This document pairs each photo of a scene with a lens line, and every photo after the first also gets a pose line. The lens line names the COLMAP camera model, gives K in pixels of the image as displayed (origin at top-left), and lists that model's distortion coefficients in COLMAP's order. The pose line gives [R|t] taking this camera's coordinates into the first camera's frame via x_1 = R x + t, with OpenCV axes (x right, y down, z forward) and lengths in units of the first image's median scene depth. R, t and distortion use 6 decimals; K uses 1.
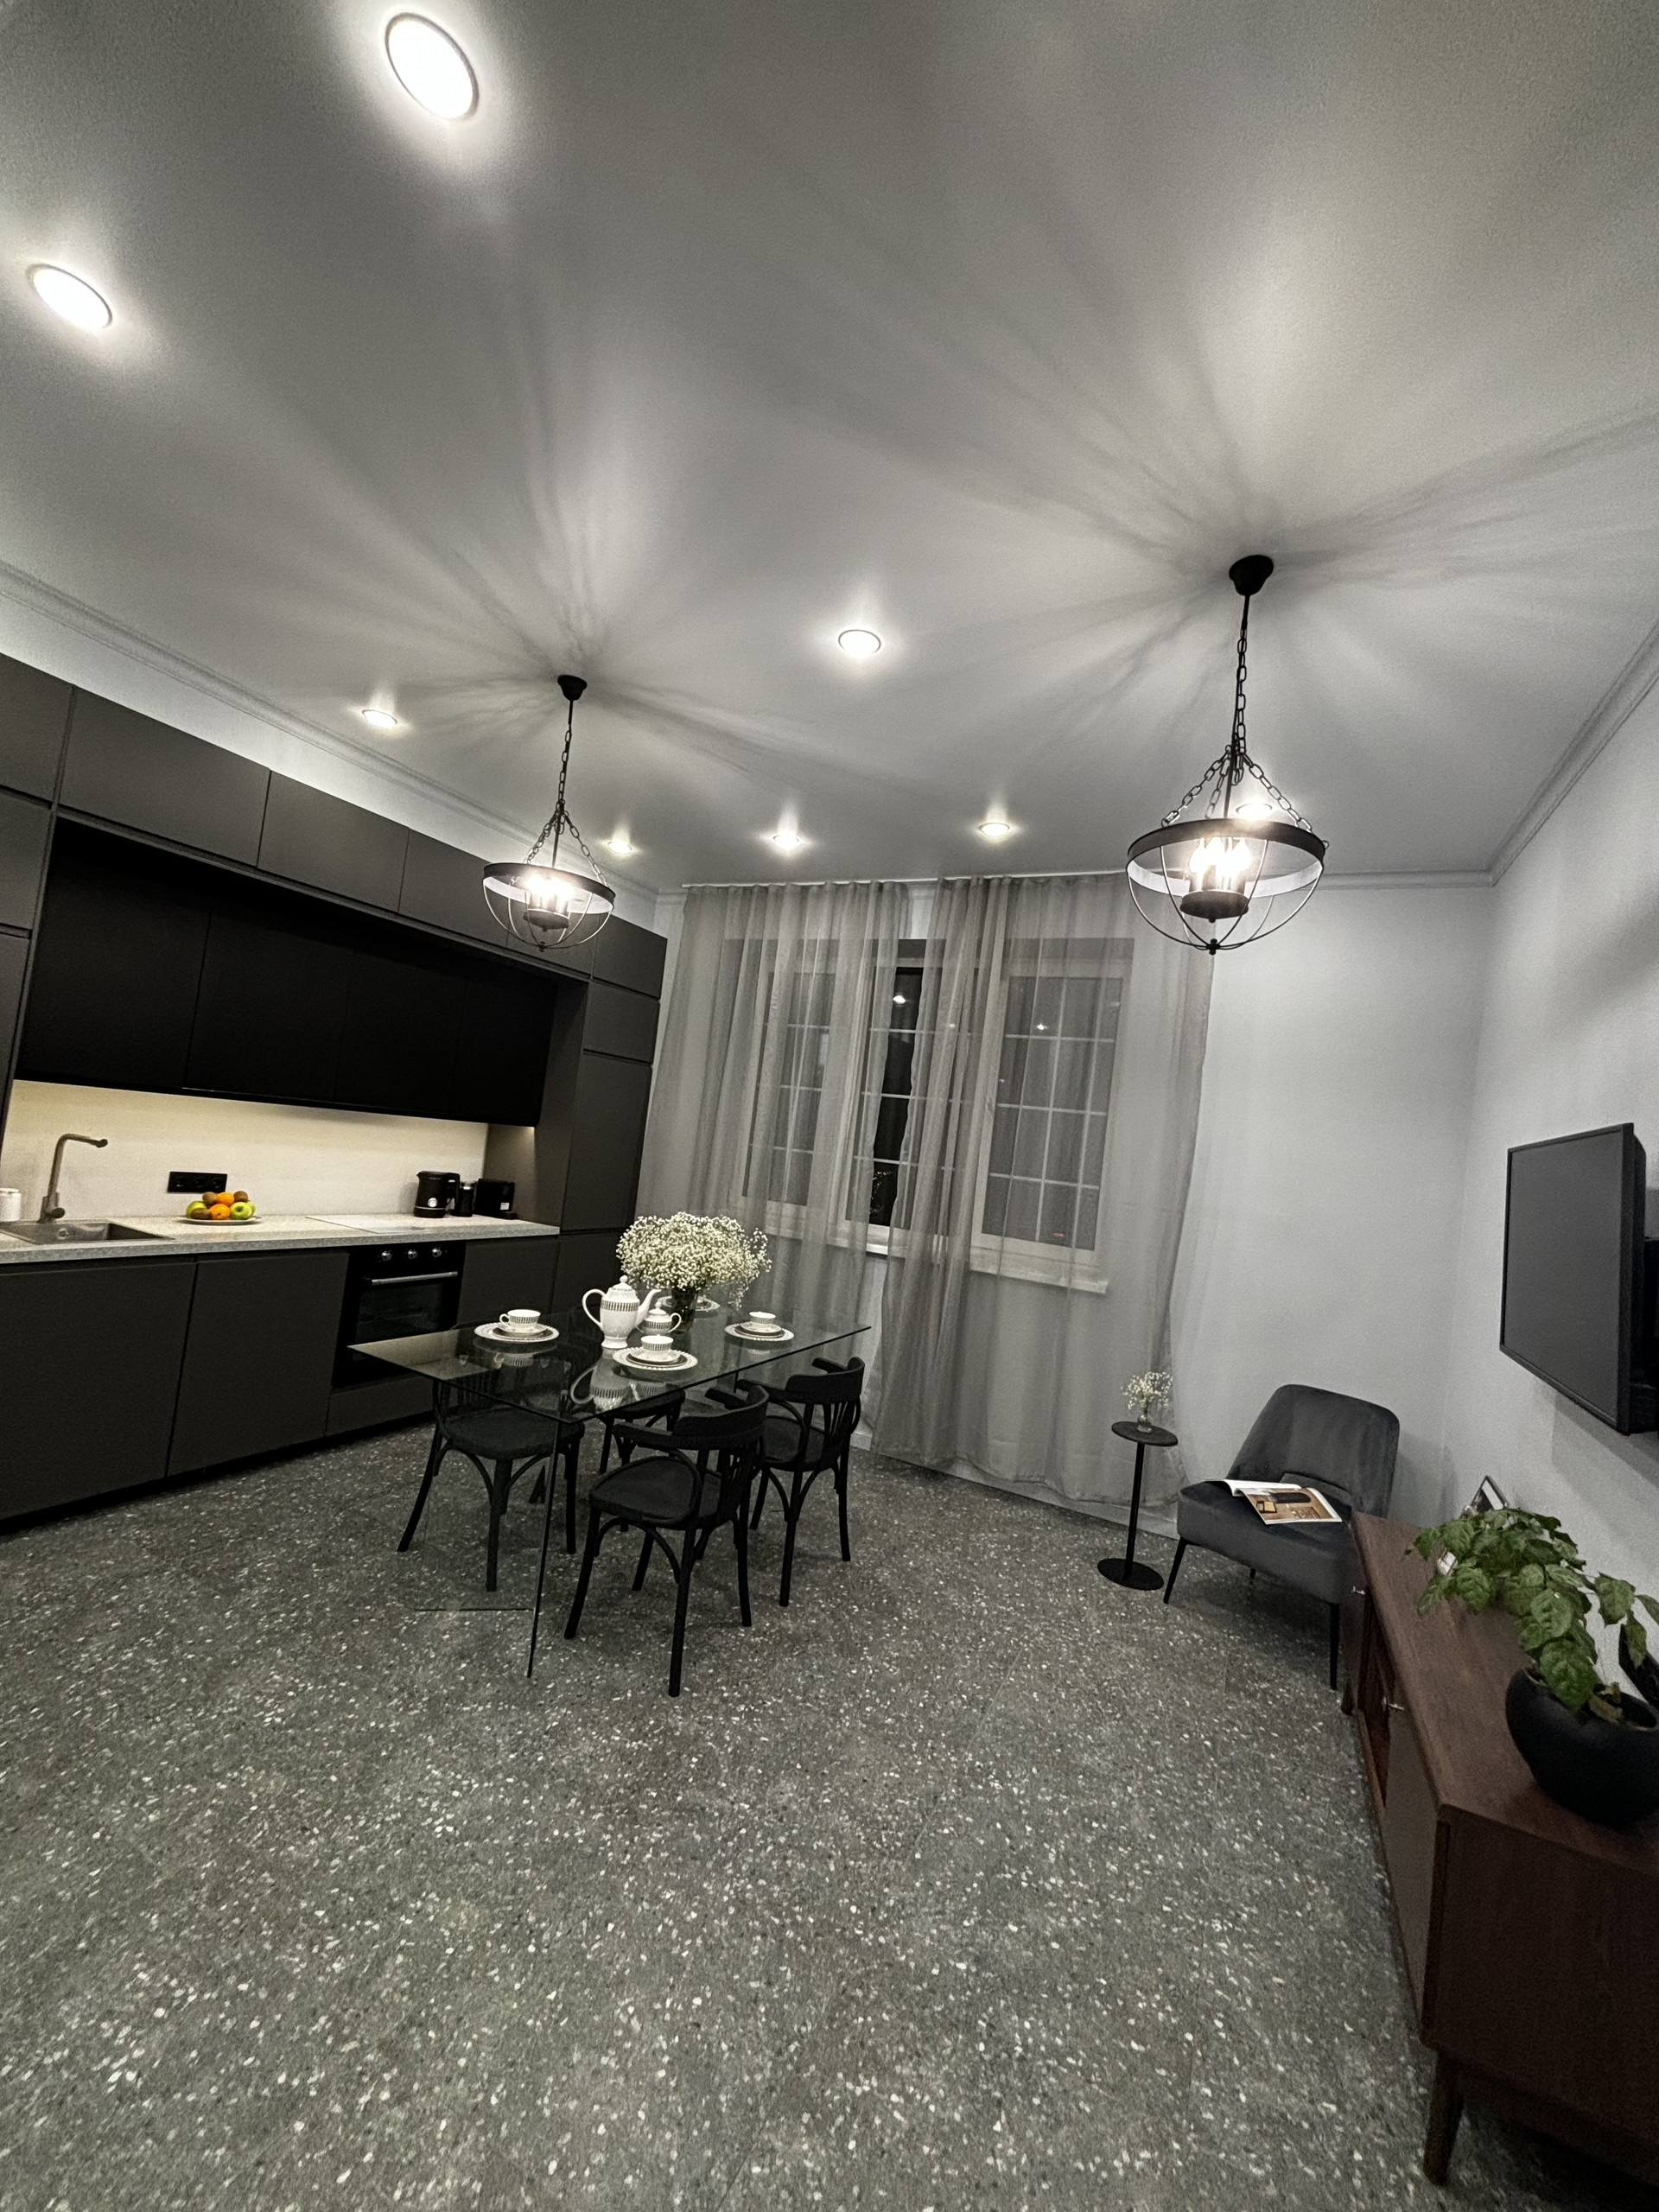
lens RADIAL K [[884.9, 0, 828.8], [0, 884.9, 1103.5], [0, 0, 1]] dist [-0.004653, 0.000215]
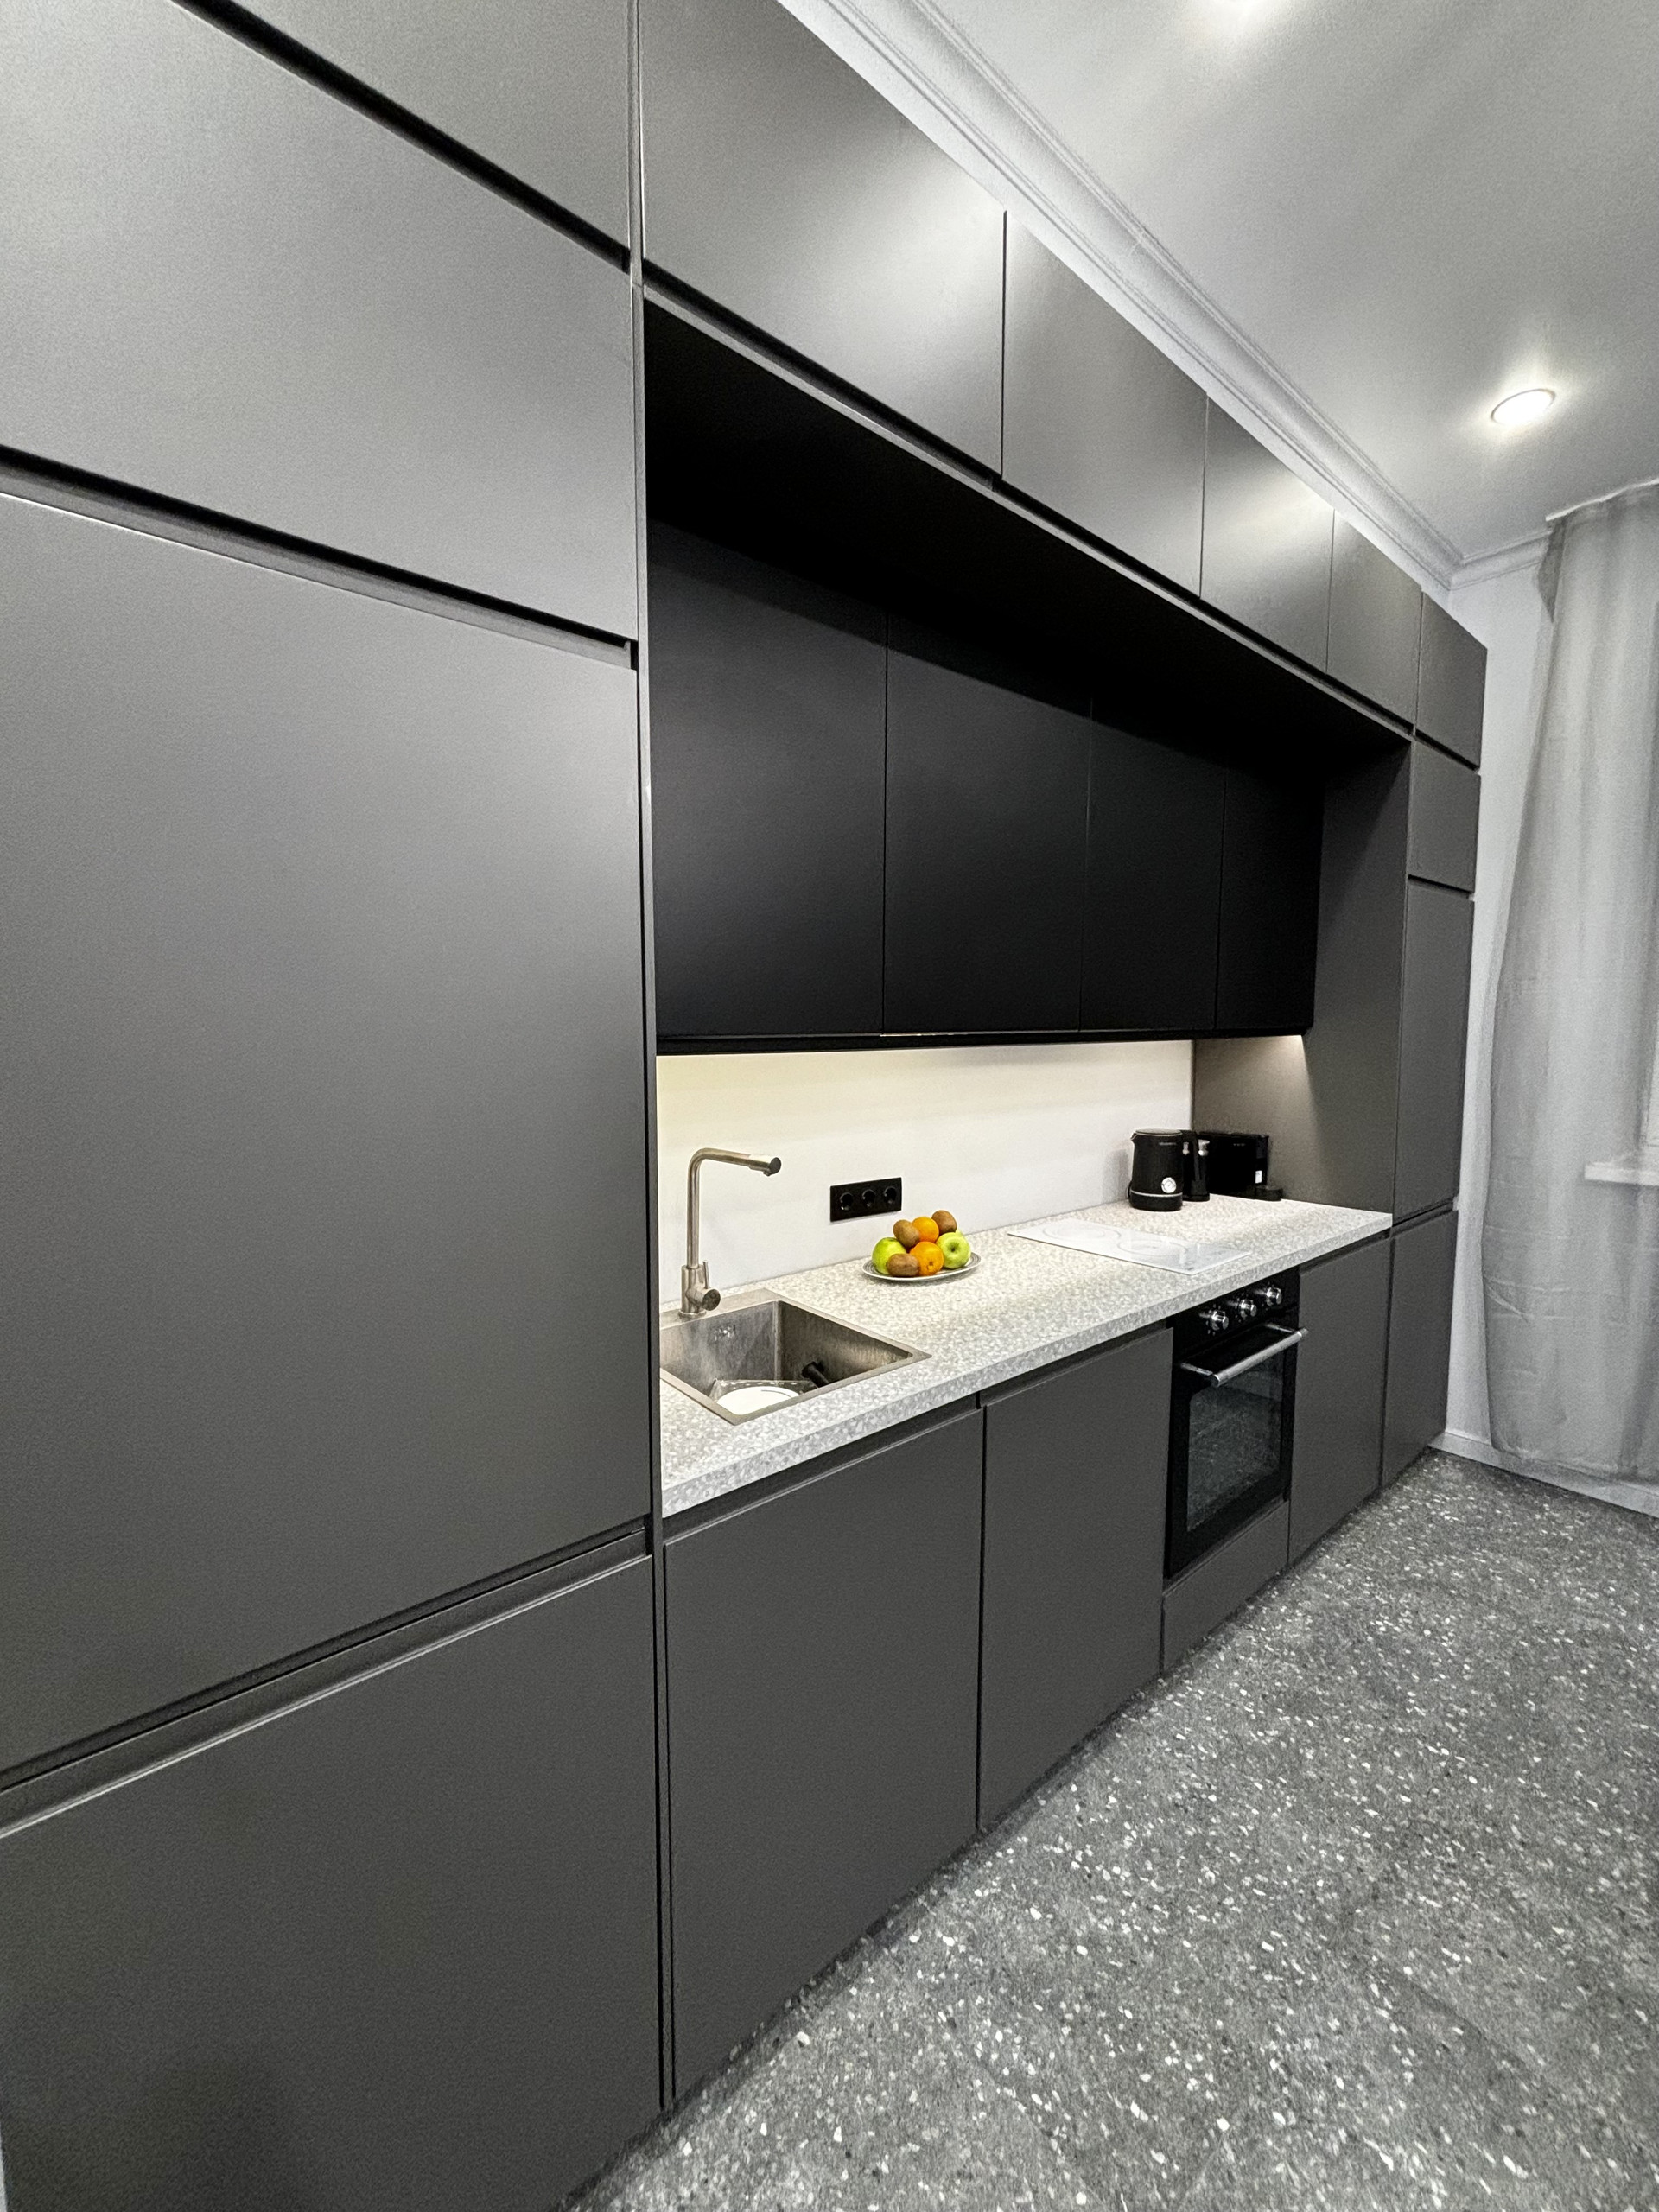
lens RADIAL K [[885.4, 0, 831.6], [0, 885.4, 1105.0], [0, 0, 1]] dist [-0.001041, 0.000322]
pose [[0.907773, -0.079628, -0.411835, -0.574110], [0.127000, 0.987909, 0.088925, -0.027039], [0.399774, -0.133027, 0.906909, 0.559535]]
